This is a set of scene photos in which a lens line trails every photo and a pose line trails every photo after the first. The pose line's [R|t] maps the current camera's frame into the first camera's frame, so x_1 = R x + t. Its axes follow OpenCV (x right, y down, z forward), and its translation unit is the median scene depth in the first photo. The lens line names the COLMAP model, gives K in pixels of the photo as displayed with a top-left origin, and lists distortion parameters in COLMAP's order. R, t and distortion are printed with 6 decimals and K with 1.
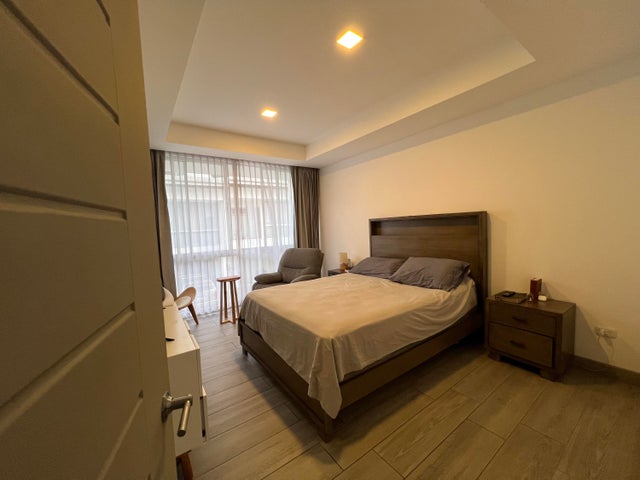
lens RADIAL K [[255.9, 0, 320.0], [0, 255.9, 240.0], [0, 0, 1]] dist [0.025261, 0.000001]
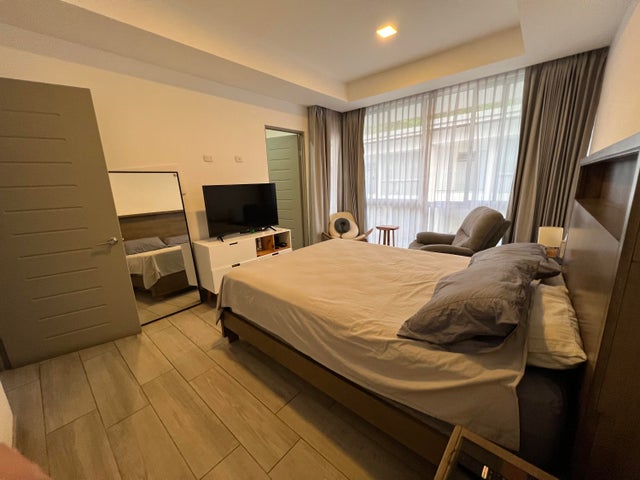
lens RADIAL K [[255.9, 0, 320.0], [0, 255.9, 240.0], [0, 0, 1]] dist [0.025261, 0.000001]
pose [[0.233841, 0.252959, -0.938792, 0.550387], [-0.037492, 0.967190, 0.251272, -0.050851], [0.971552, -0.023560, 0.235653, 0.488677]]
